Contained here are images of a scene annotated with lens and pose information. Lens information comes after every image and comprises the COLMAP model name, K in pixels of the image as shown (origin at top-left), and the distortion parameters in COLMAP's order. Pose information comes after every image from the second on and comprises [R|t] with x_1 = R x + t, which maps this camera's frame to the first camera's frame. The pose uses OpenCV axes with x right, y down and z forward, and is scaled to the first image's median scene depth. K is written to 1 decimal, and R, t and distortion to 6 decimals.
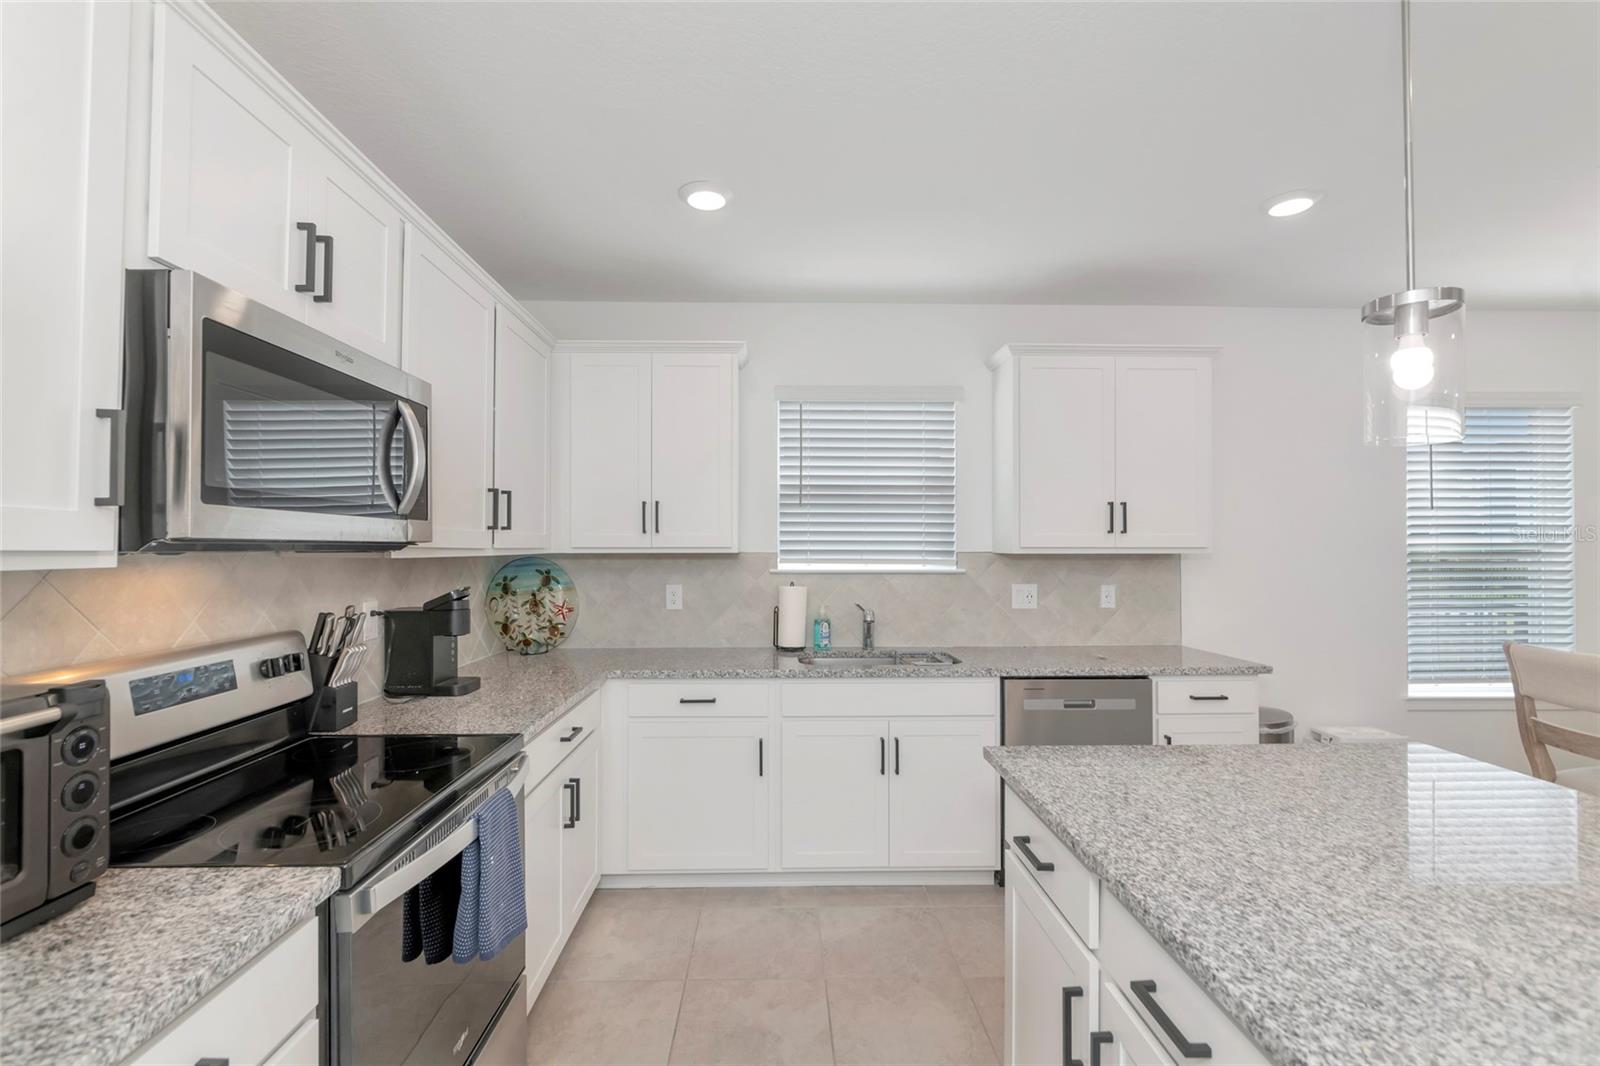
lens RADIAL K [[698.3, 0, 794.6], [0, 698.3, 538.8], [0, 0, 1]] dist [-0.003147, -0.000223]
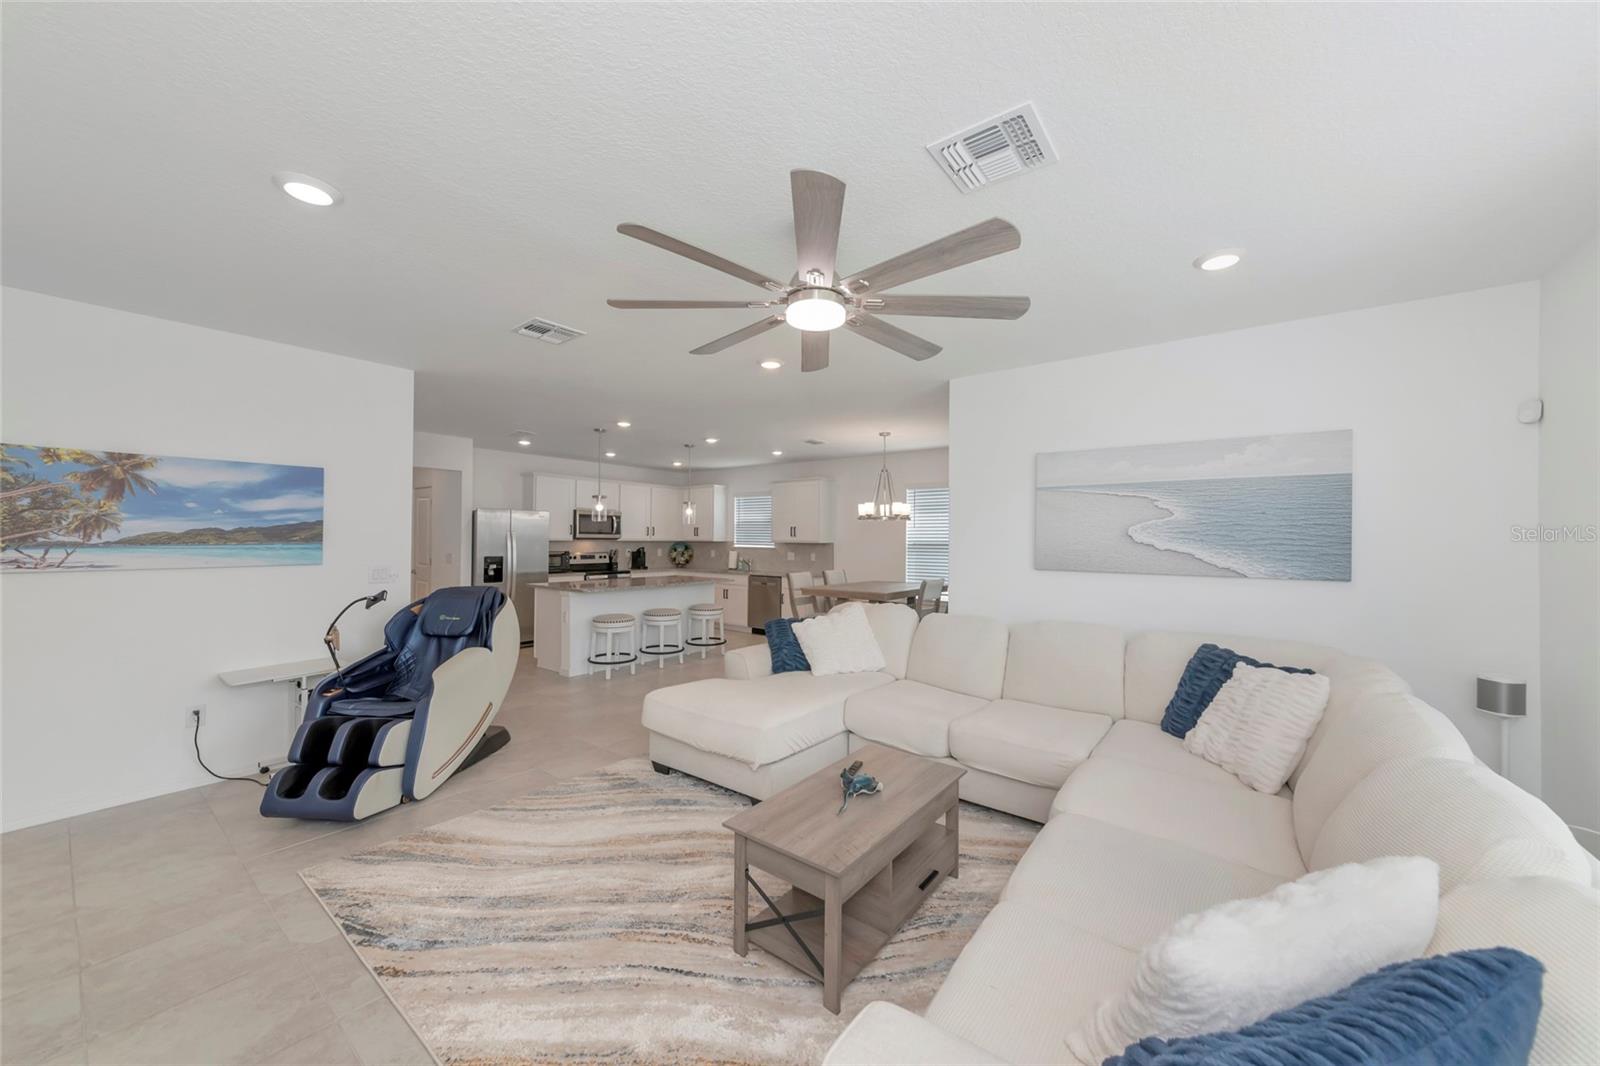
lens RADIAL K [[574.3, 0, 797.5], [0, 574.3, 530.4], [0, 0, 1]] dist [0.000038, 0.000011]
pose [[0.777191, -0.002366, -0.629260, 2.398215], [-0.001440, 0.999984, -0.005538, -0.022645], [0.629263, 0.005211, 0.777175, -1.201248]]
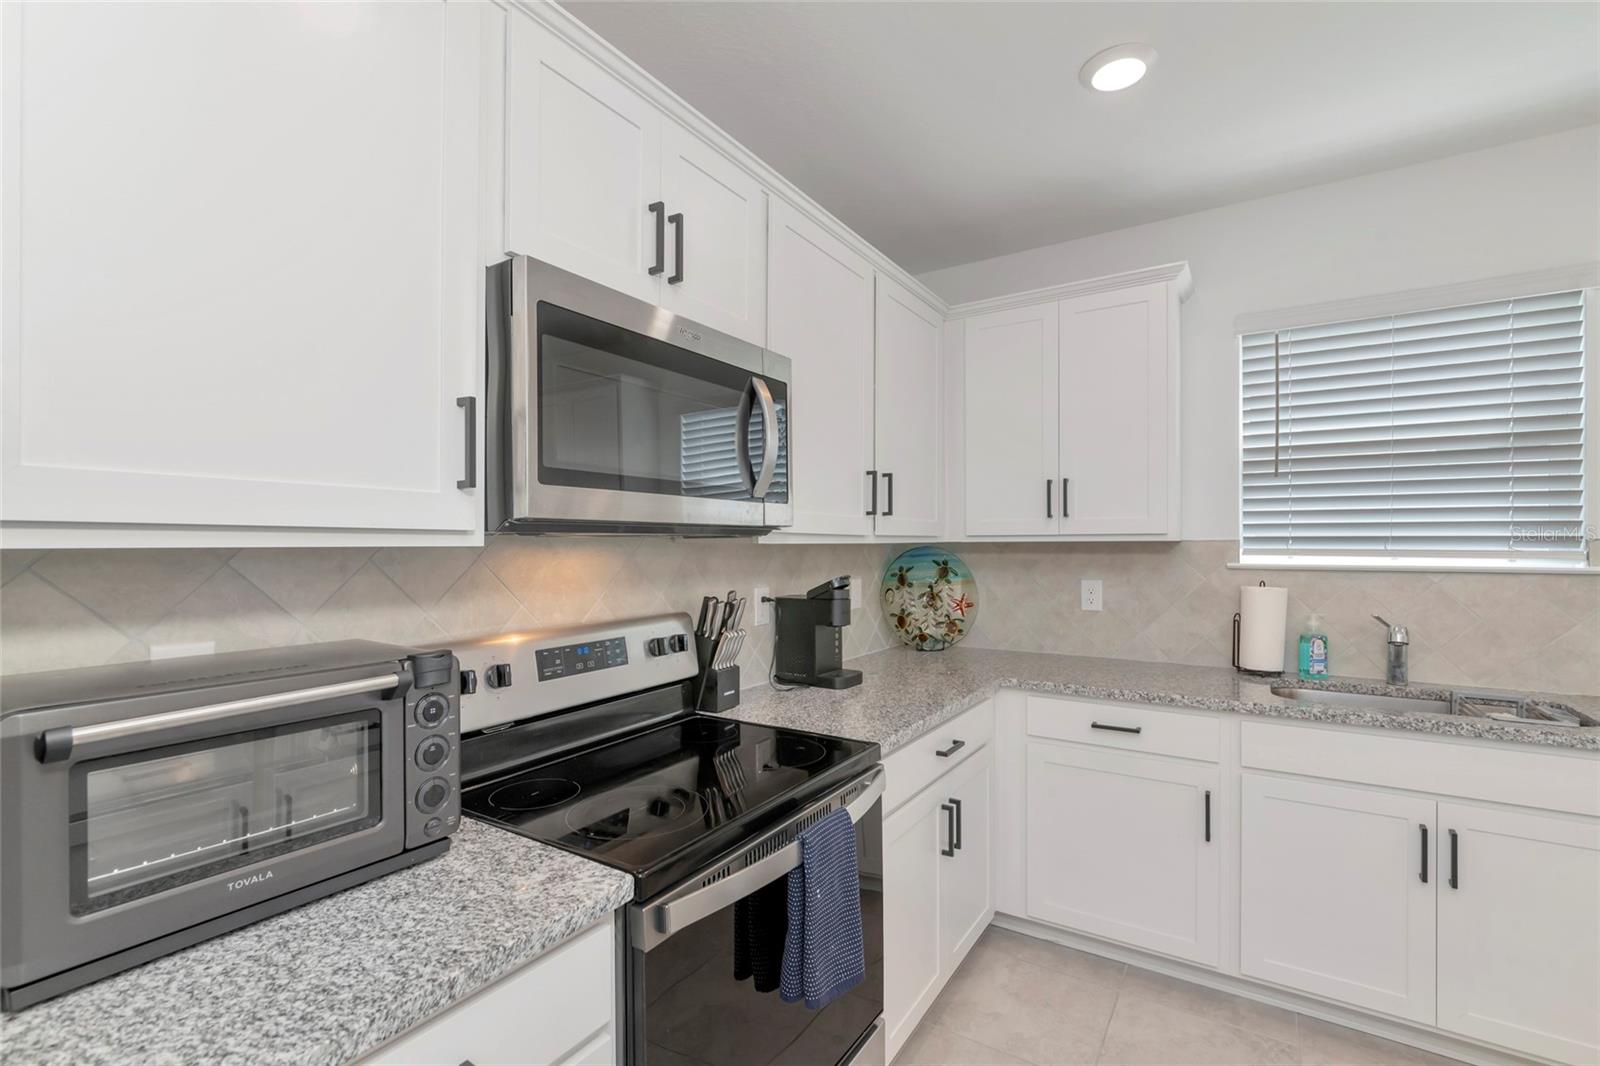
lens RADIAL K [[709.1, 0, 794.4], [0, 709.1, 545.0], [0, 0, 1]] dist [-0.001504, -0.004376]
pose [[0.822790, -0.000711, -0.568345, 0.017253], [0.010358, 0.999852, 0.013745, 0.010678], [0.568251, -0.017196, 0.822676, 0.135277]]
